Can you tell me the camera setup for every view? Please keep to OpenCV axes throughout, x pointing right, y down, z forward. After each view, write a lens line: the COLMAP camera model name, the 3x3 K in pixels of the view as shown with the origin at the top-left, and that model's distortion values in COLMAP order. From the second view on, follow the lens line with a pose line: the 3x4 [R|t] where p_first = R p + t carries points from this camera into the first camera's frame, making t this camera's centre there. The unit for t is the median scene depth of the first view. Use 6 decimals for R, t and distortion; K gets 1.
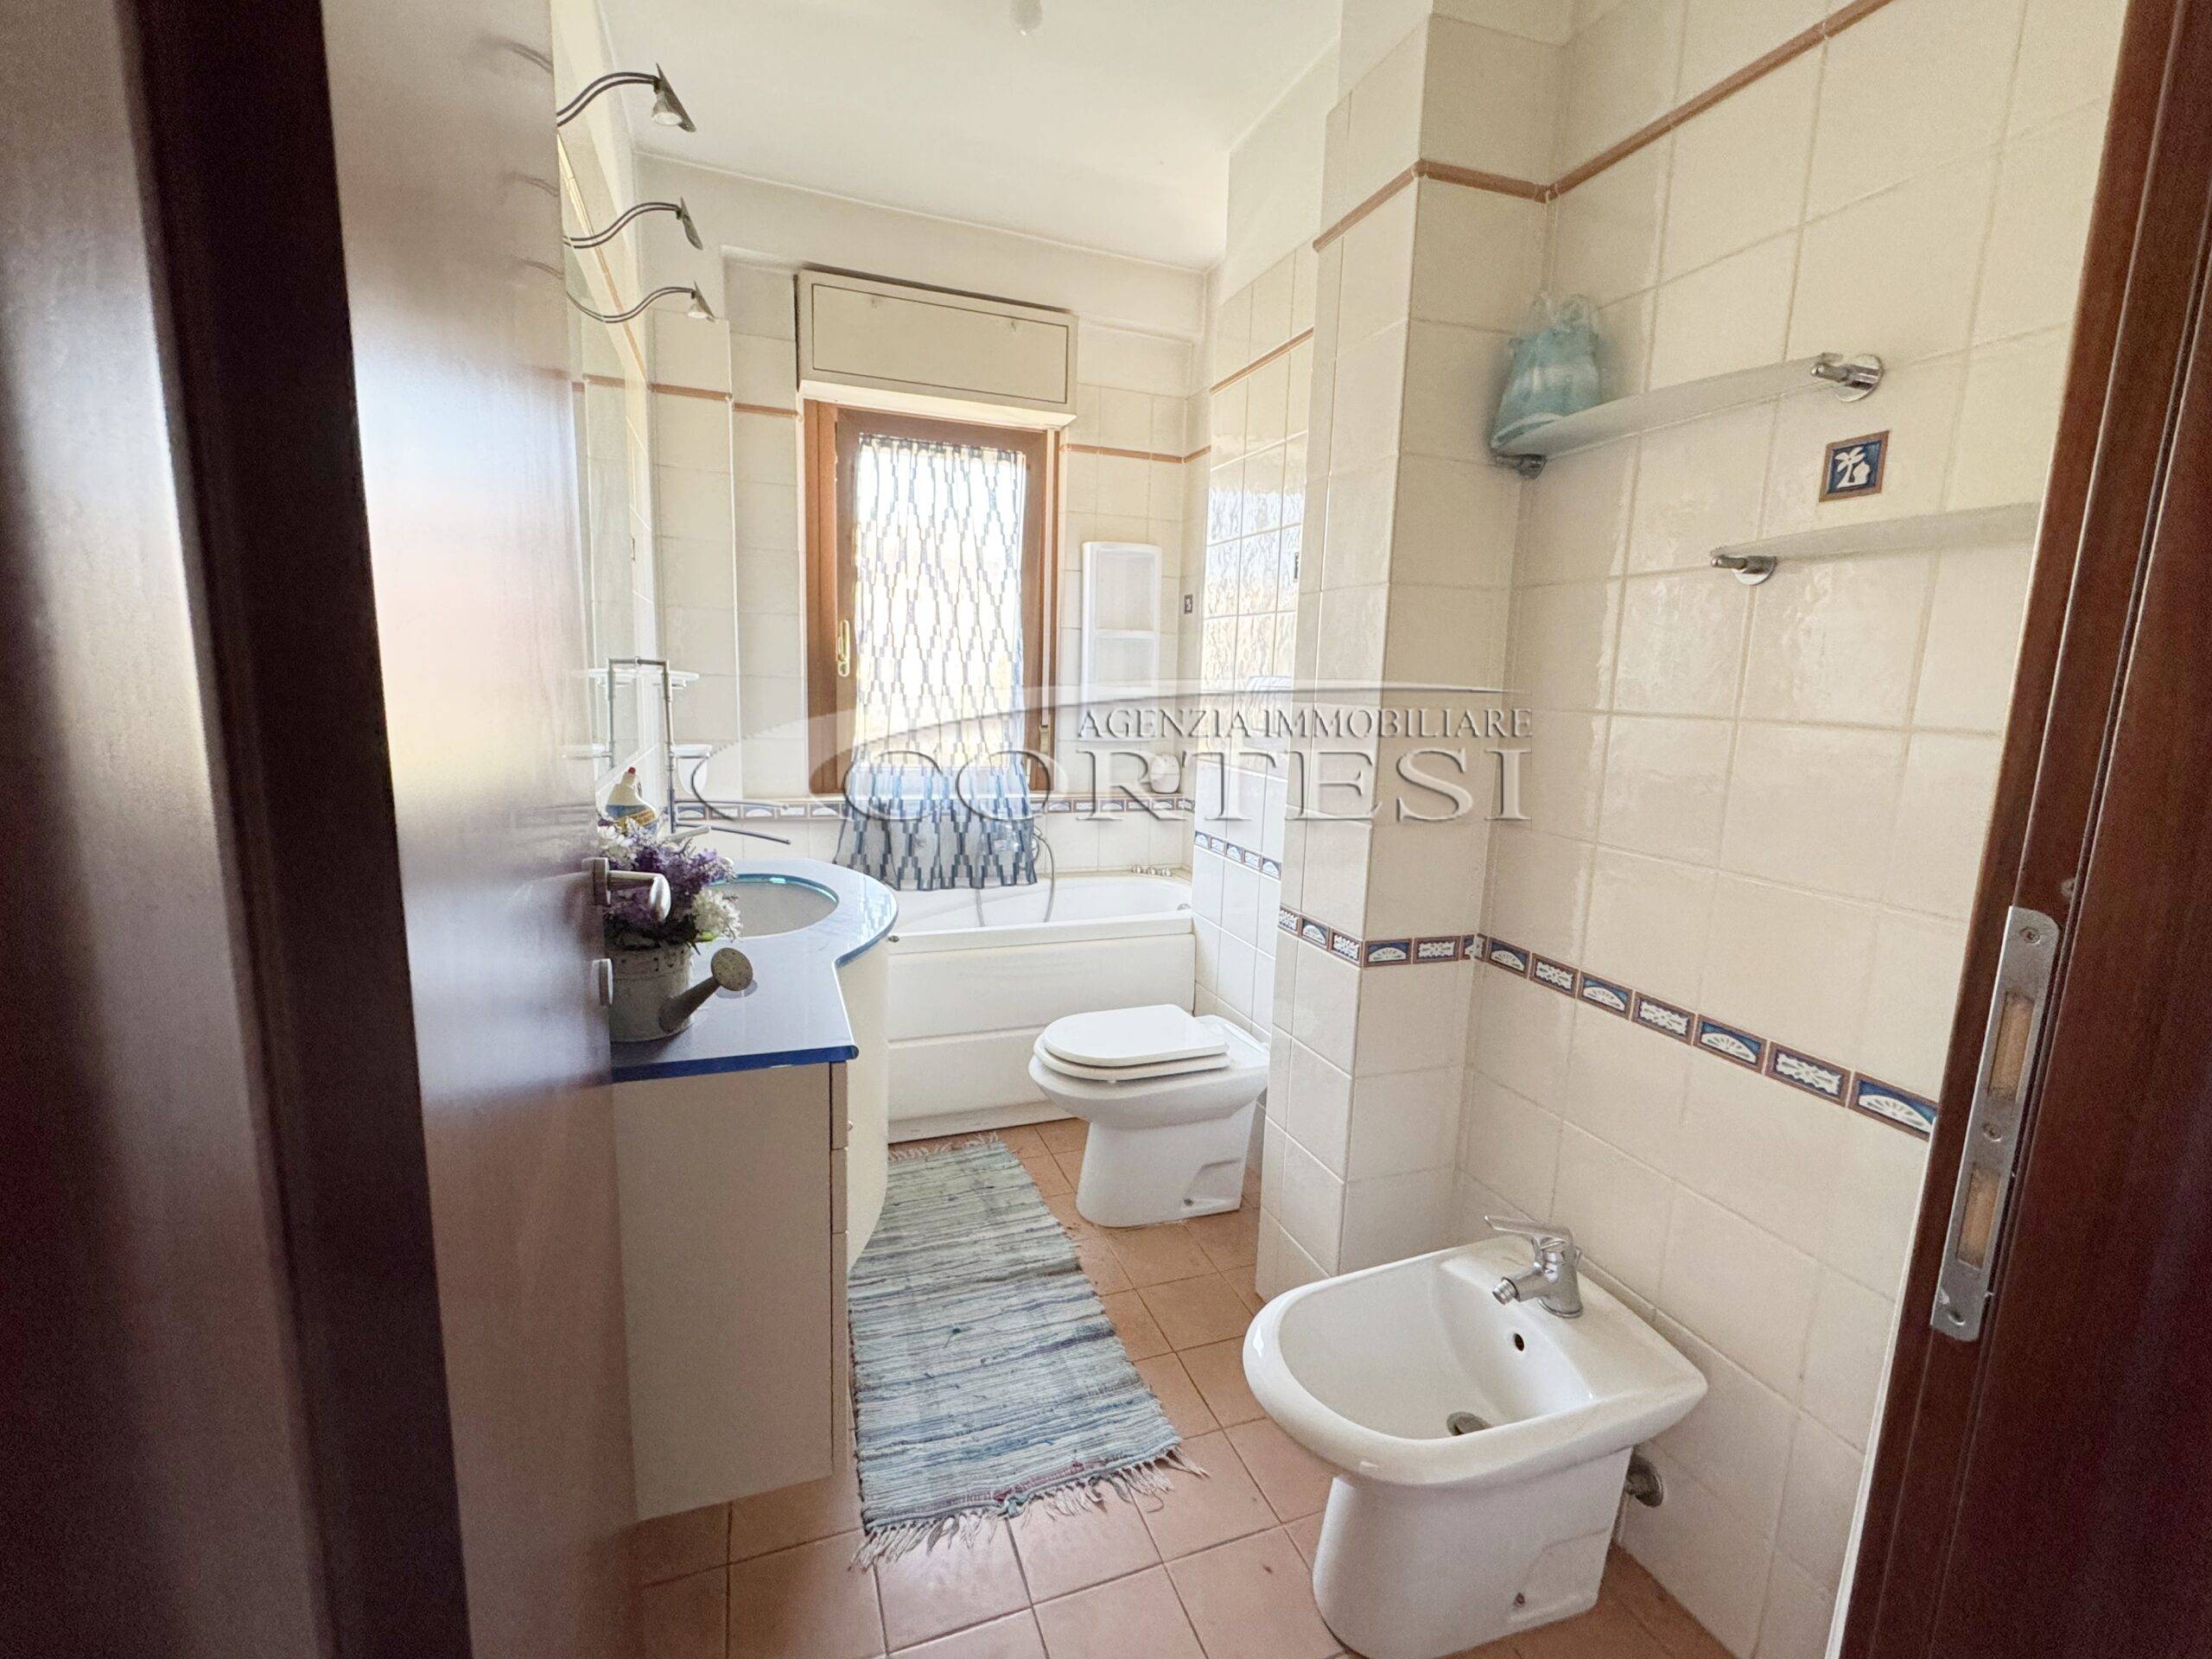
lens RADIAL K [[929.9, 0, 1097.3], [0, 929.9, 828.7], [0, 0, 1]] dist [-0.000591, -0.000137]
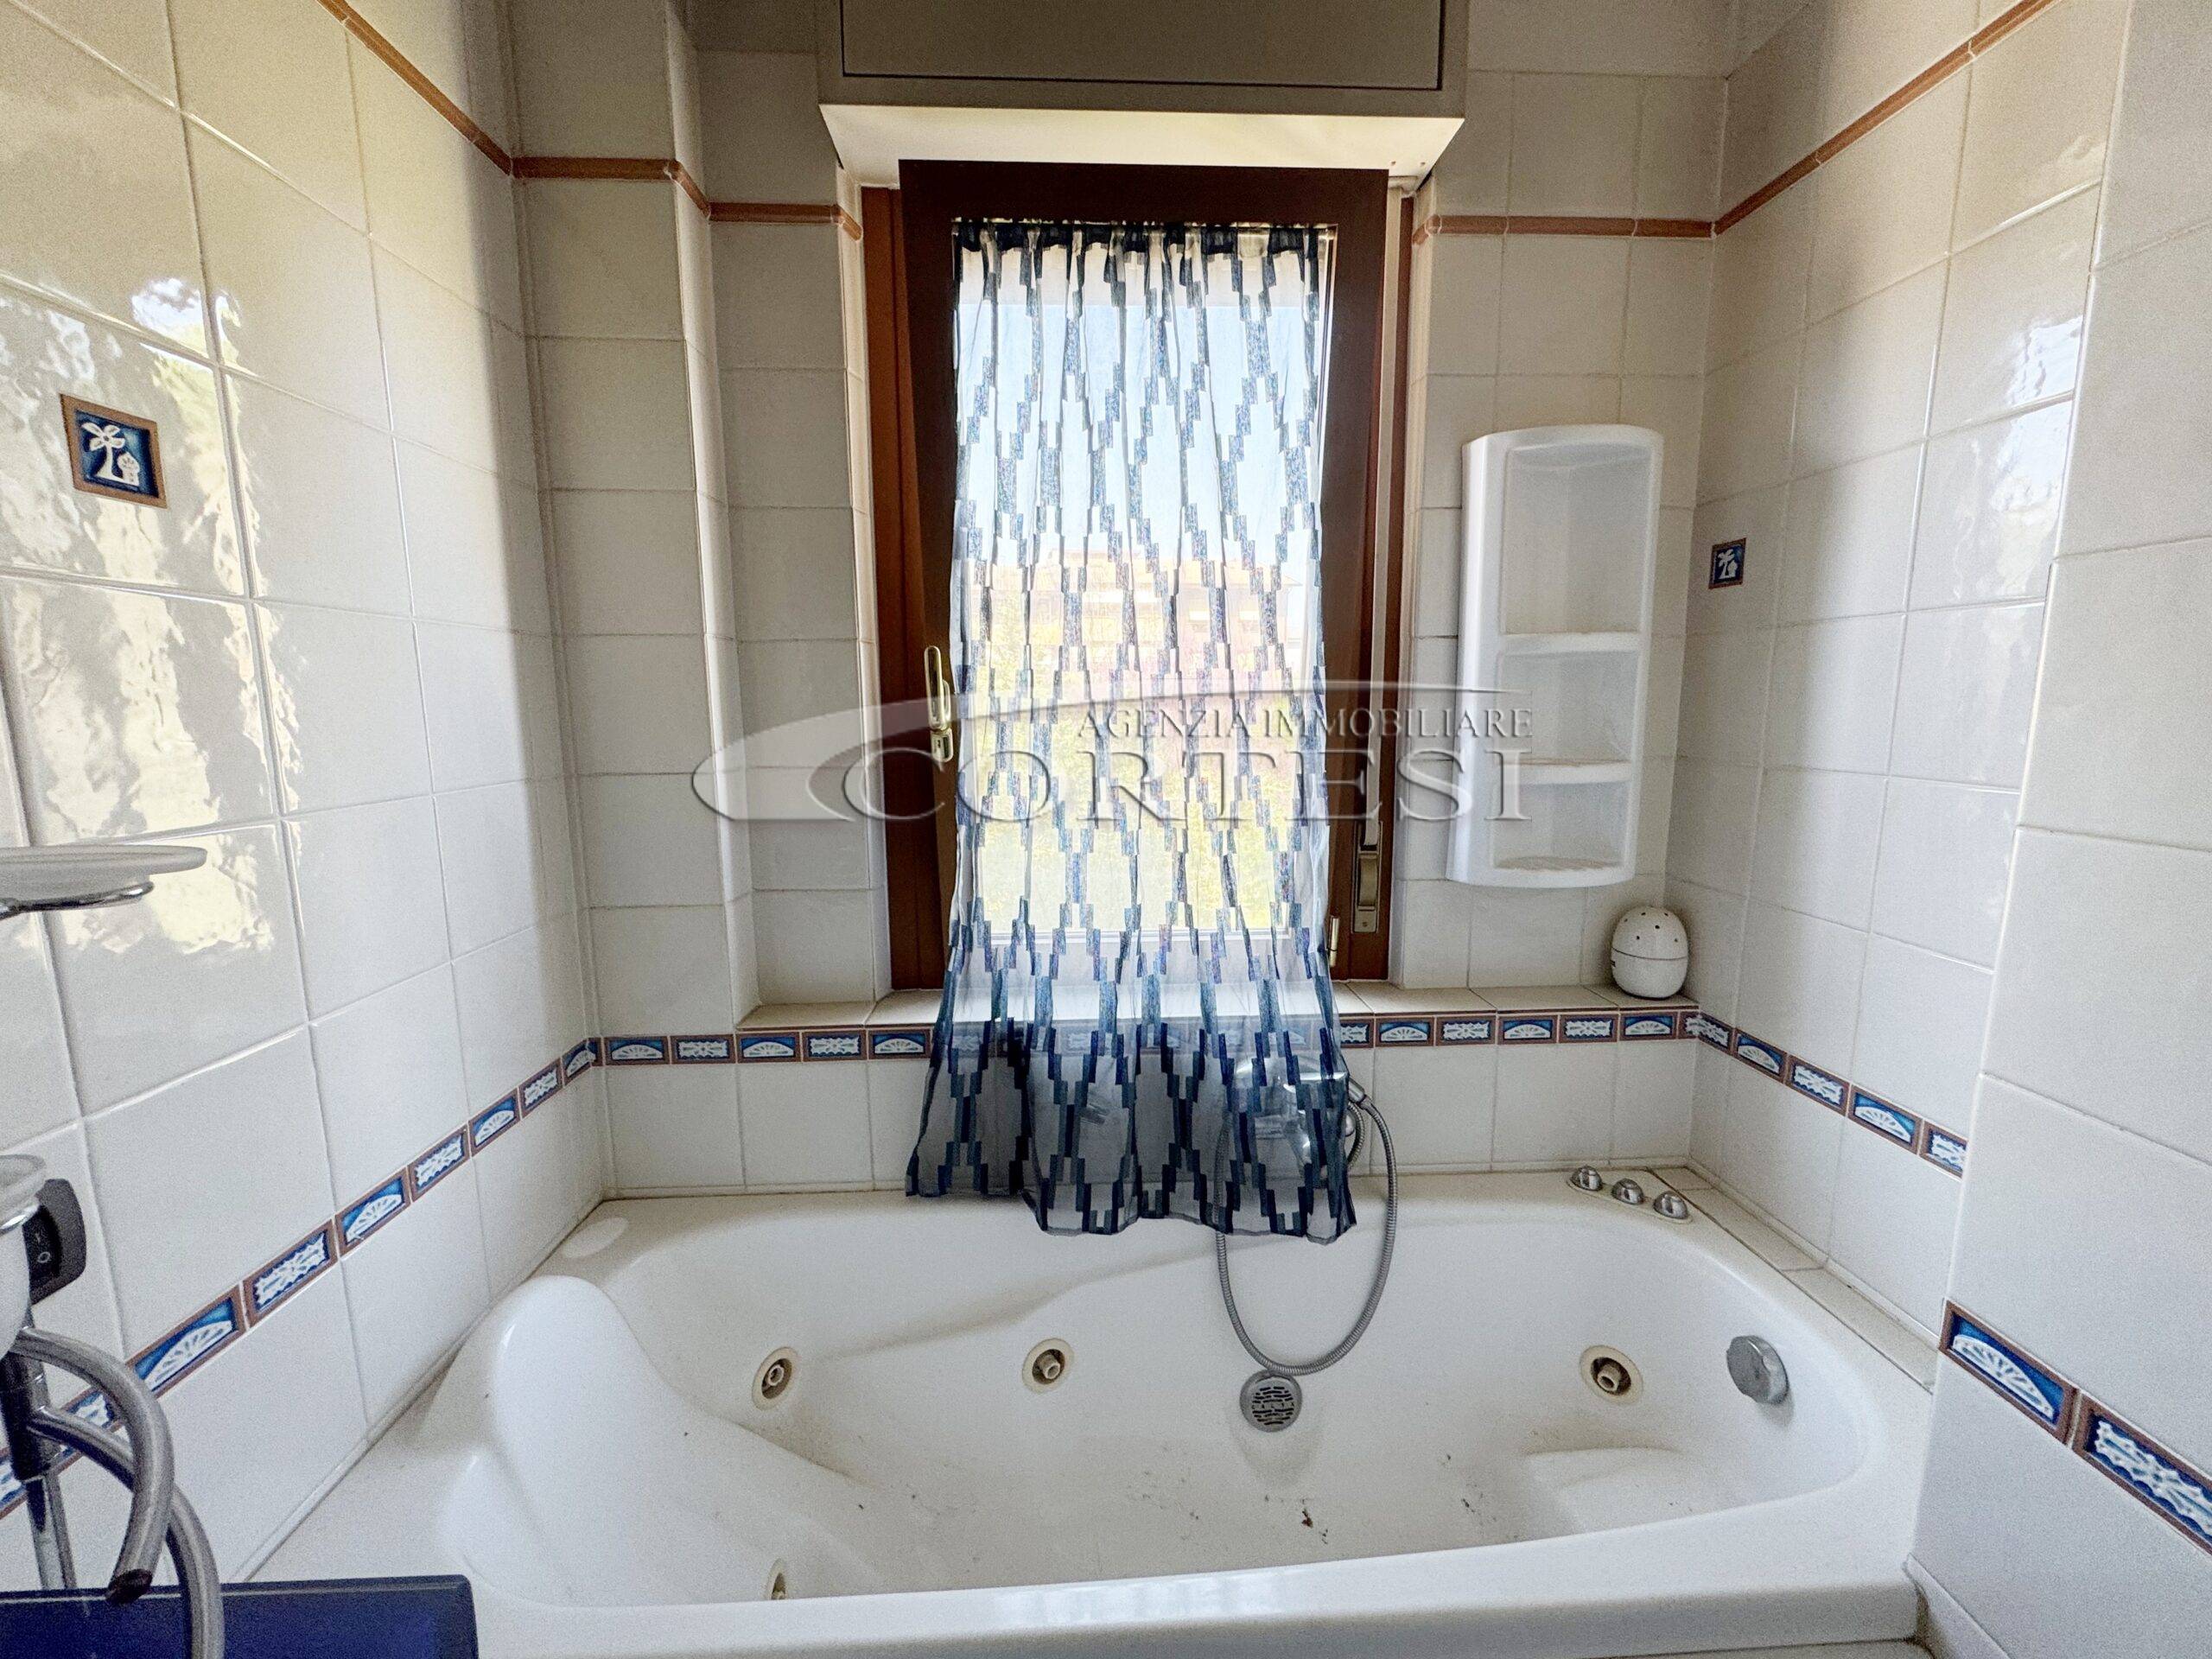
lens RADIAL K [[885.0, 0, 1103.1], [0, 885.0, 837.8], [0, 0, 1]] dist [-0.007942, -0.000239]
pose [[0.951924, 0.007718, -0.306238, -0.054178], [-0.012357, 0.999836, -0.013213, -0.120986], [0.306086, 0.016362, 0.951863, 0.594490]]
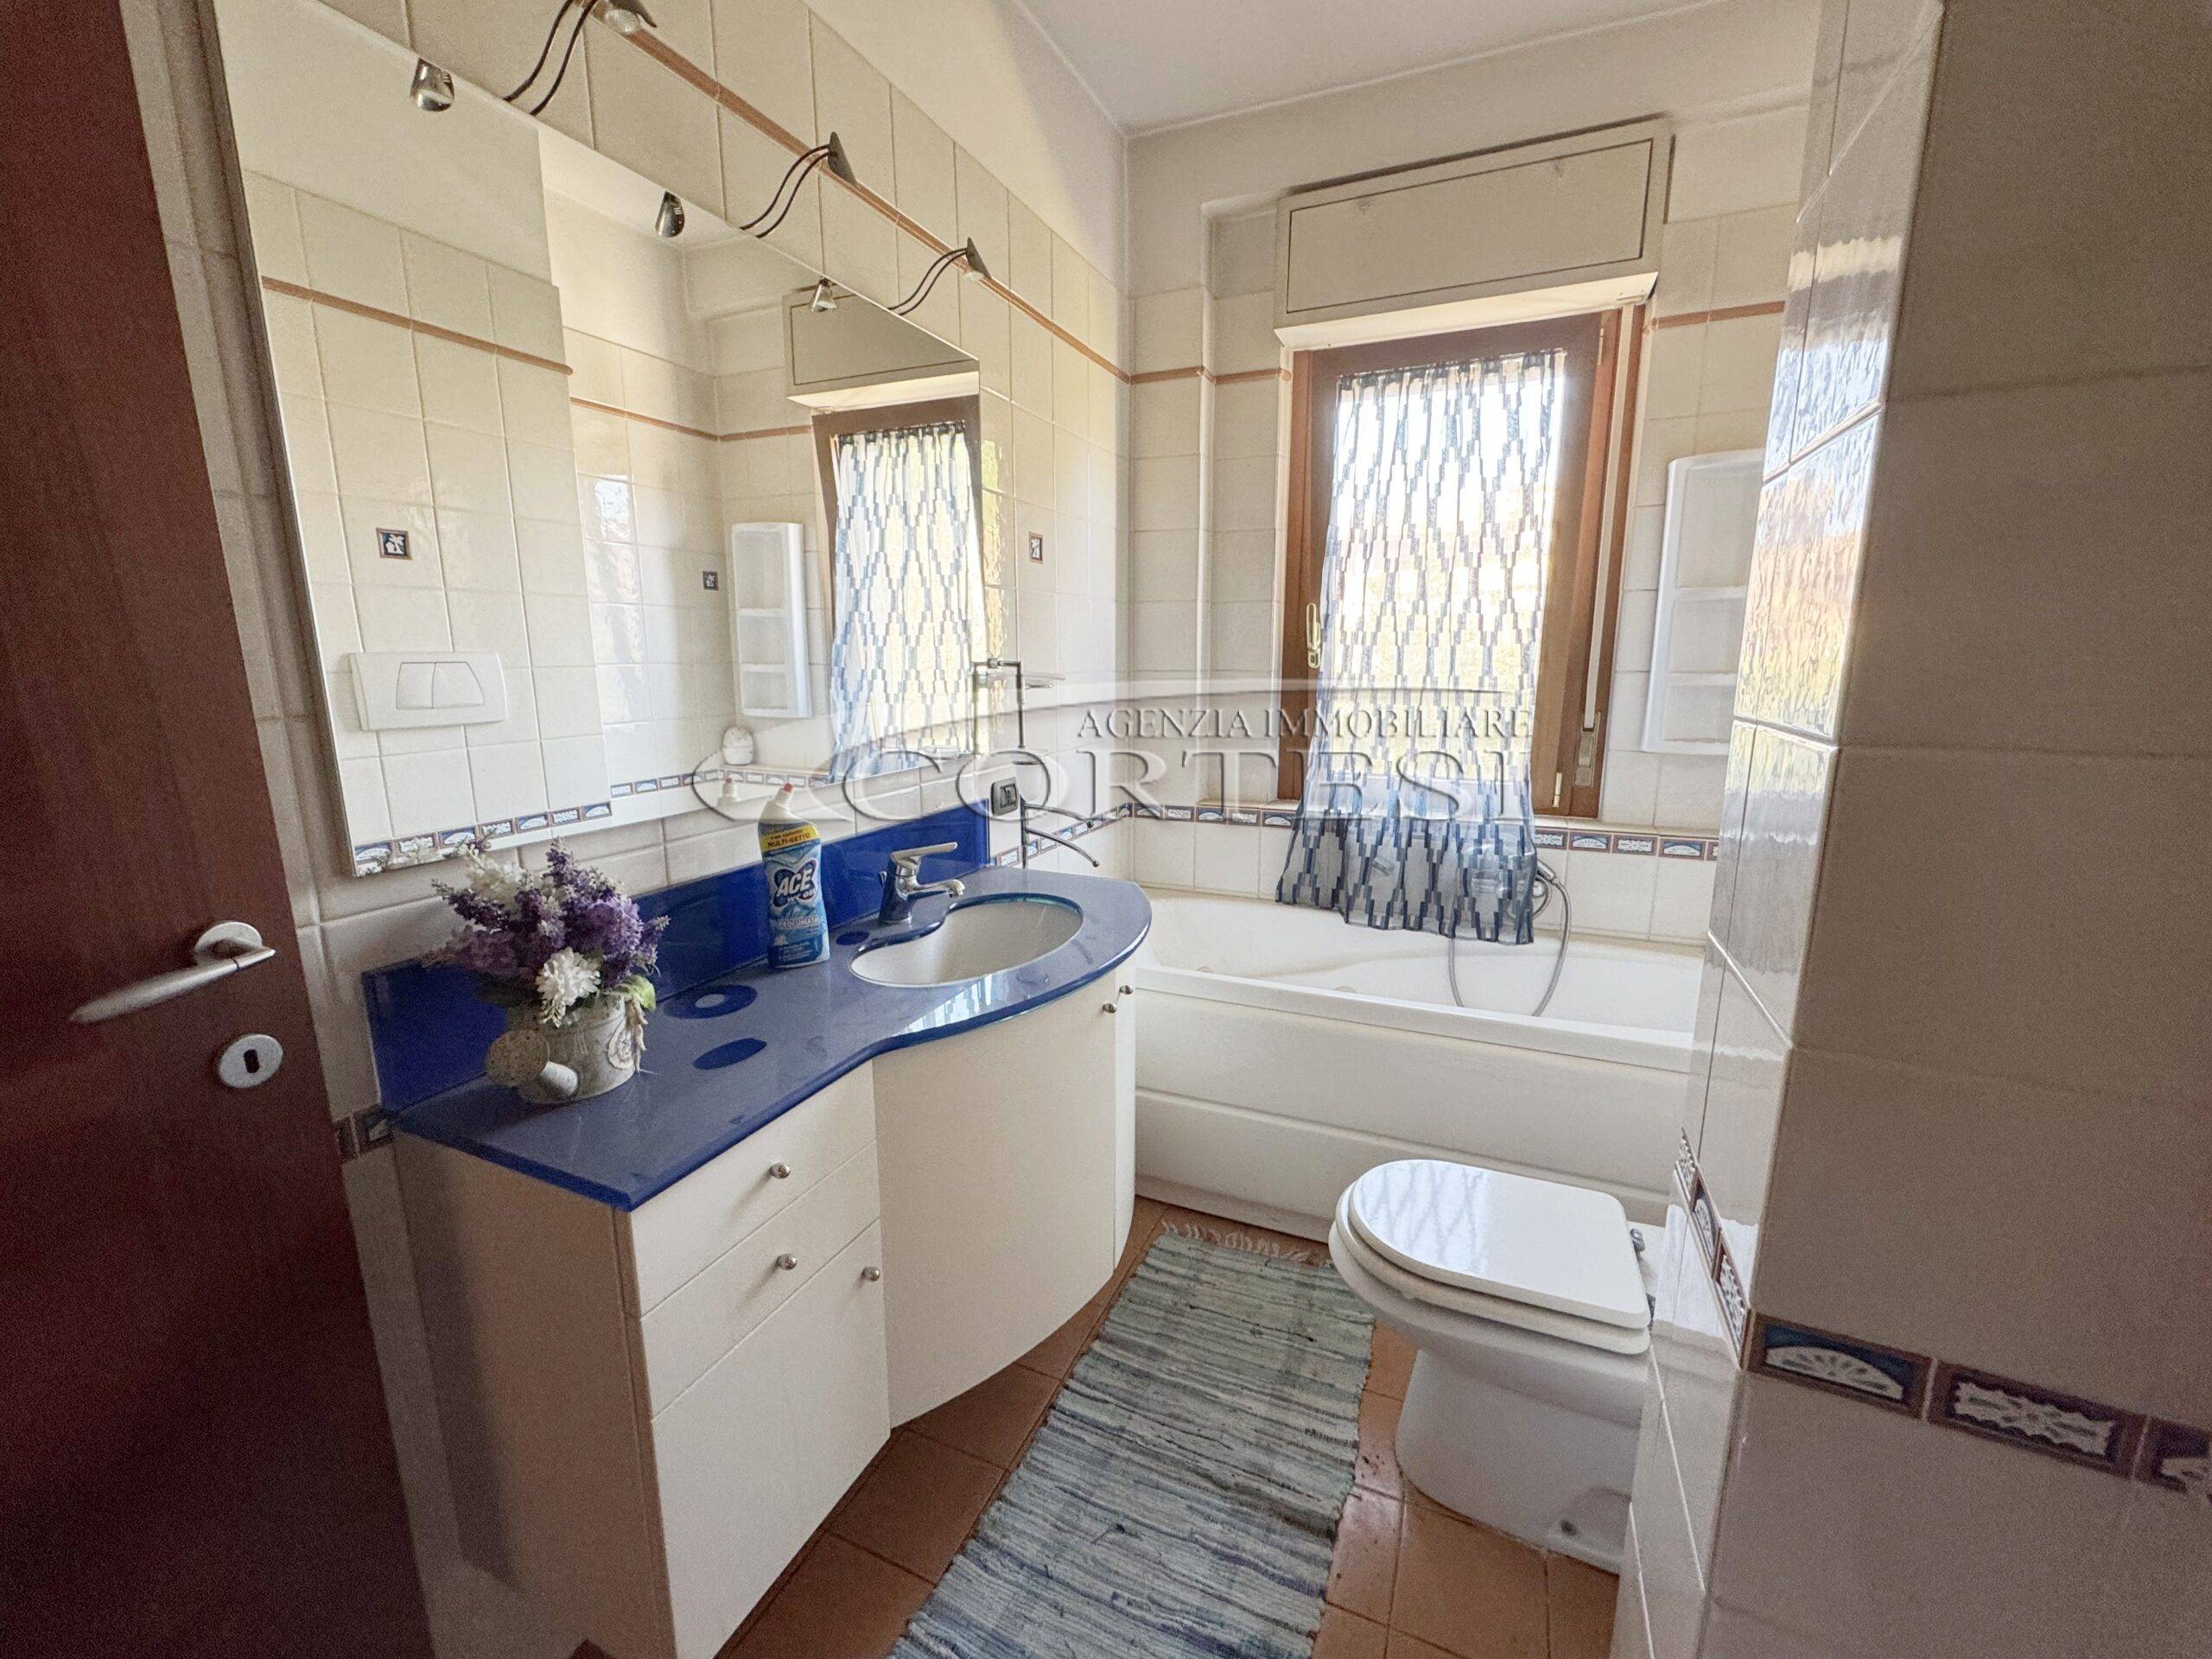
lens RADIAL K [[882.9, 0, 1114.0], [0, 882.9, 829.4], [0, 0, 1]] dist [-0.002492, -0.000582]
pose [[0.725444, 0.100398, -0.680919, 0.169956], [-0.084047, 0.994822, 0.057138, -0.045691], [0.683130, 0.015779, 0.730126, 0.273069]]
